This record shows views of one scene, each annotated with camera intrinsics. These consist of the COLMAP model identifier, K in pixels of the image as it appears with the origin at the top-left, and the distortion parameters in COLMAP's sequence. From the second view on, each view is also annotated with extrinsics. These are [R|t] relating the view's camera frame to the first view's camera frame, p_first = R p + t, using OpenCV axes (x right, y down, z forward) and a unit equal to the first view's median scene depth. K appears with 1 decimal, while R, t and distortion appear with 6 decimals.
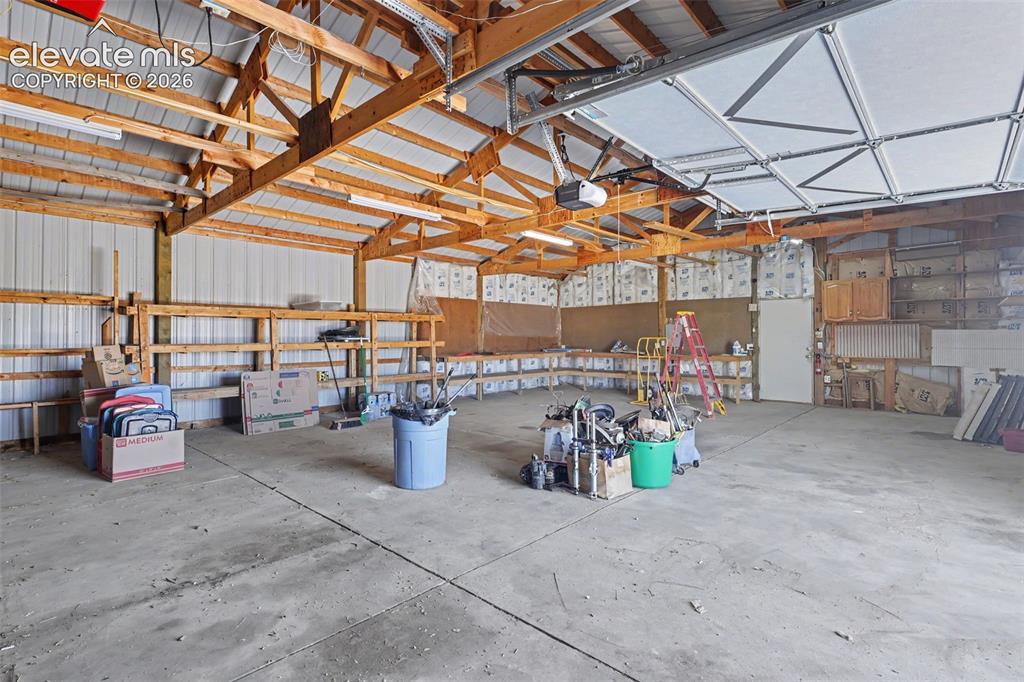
lens RADIAL K [[483.8, 0, 507.7], [0, 483.8, 337.1], [0, 0, 1]] dist [-0.001863, 0.000008]
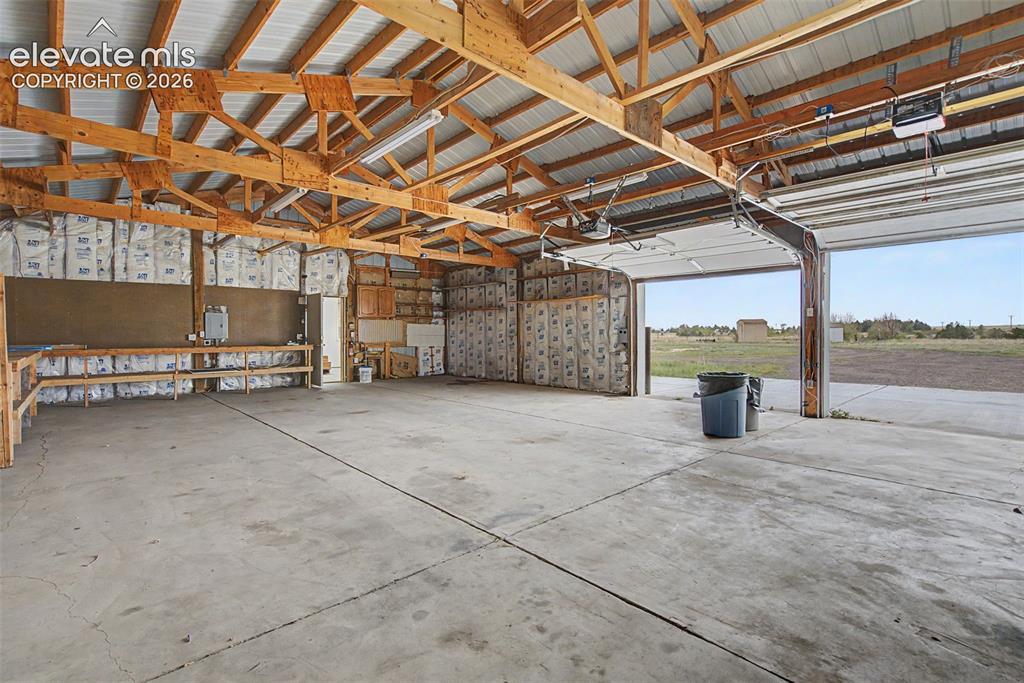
lens RADIAL K [[473.8, 0, 507.0], [0, 473.8, 340.0], [0, 0, 1]] dist [-0.000946, 0.000145]
pose [[0.083638, -0.013962, 0.996398, -0.529403], [0.002619, 0.999901, 0.013792, 0.014260], [-0.996493, 0.001456, 0.083666, 0.444024]]
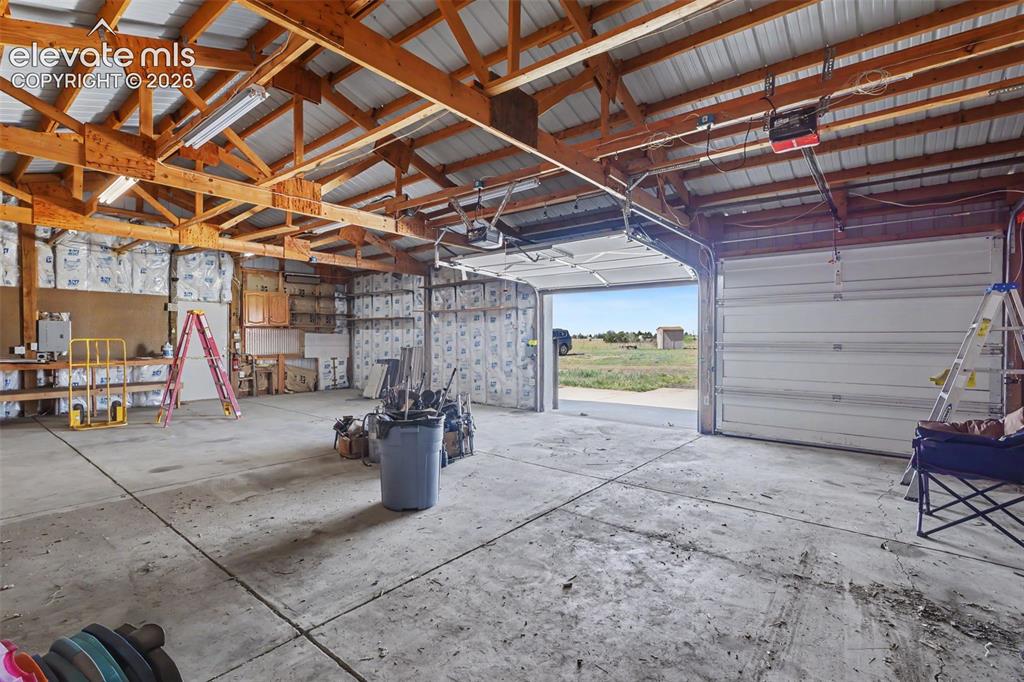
lens RADIAL K [[474.5, 0, 508.5], [0, 474.5, 345.9], [0, 0, 1]] dist [0.001229, 0.000159]
pose [[-0.062178, -0.015176, 0.997950, -0.475473], [-0.001634, 0.999885, 0.015104, 0.000056], [-0.998064, -0.000691, -0.062195, 0.391641]]
